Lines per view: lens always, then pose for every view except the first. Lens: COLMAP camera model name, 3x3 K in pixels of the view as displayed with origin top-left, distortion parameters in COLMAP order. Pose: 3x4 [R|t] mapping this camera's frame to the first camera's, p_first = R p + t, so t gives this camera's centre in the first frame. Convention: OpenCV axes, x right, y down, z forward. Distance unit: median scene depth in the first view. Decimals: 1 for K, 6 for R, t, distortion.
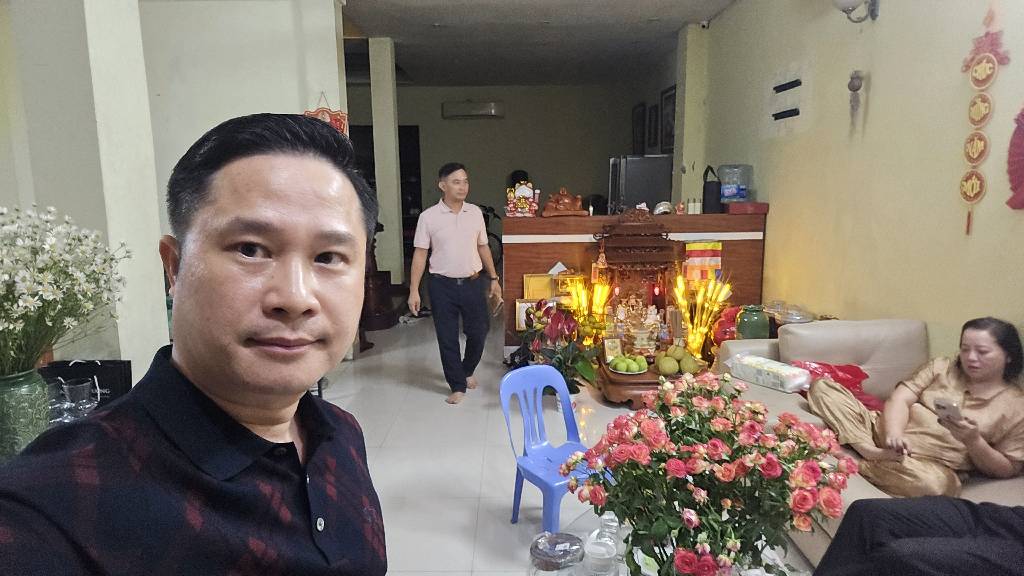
lens RADIAL K [[663.9, 0, 512.0], [0, 663.9, 288.0], [0, 0, 1]] dist [-0.006414, -0.002016]
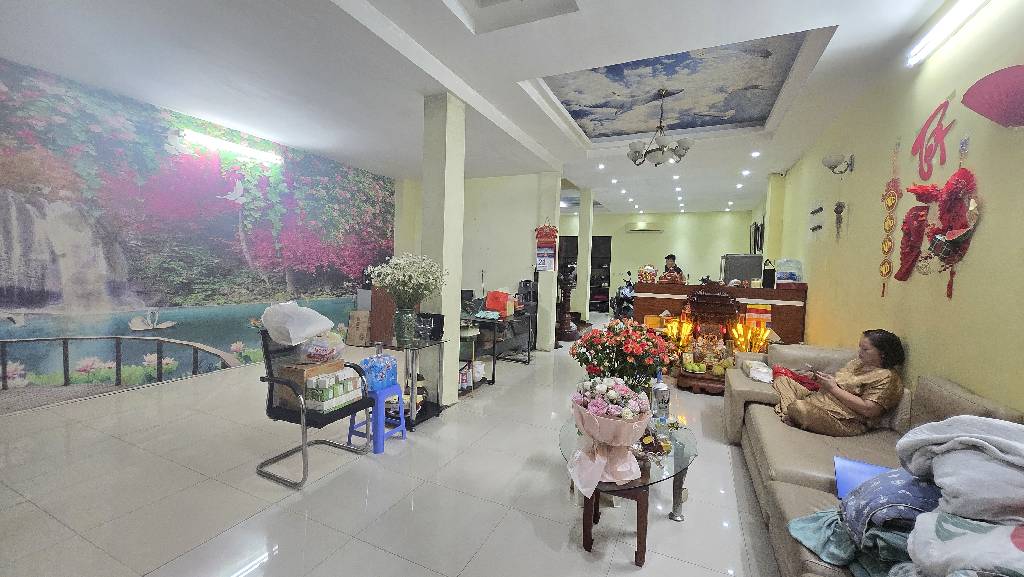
lens RADIAL K [[400.5, 0, 512.0], [0, 400.5, 288.5], [0, 0, 1]] dist [-0.006939, 0.000211]
pose [[0.920316, 0.069201, -0.385007, 0.108758], [-0.110621, 0.990094, -0.086466, 0.046807], [0.375209, 0.122166, 0.918854, -0.145017]]
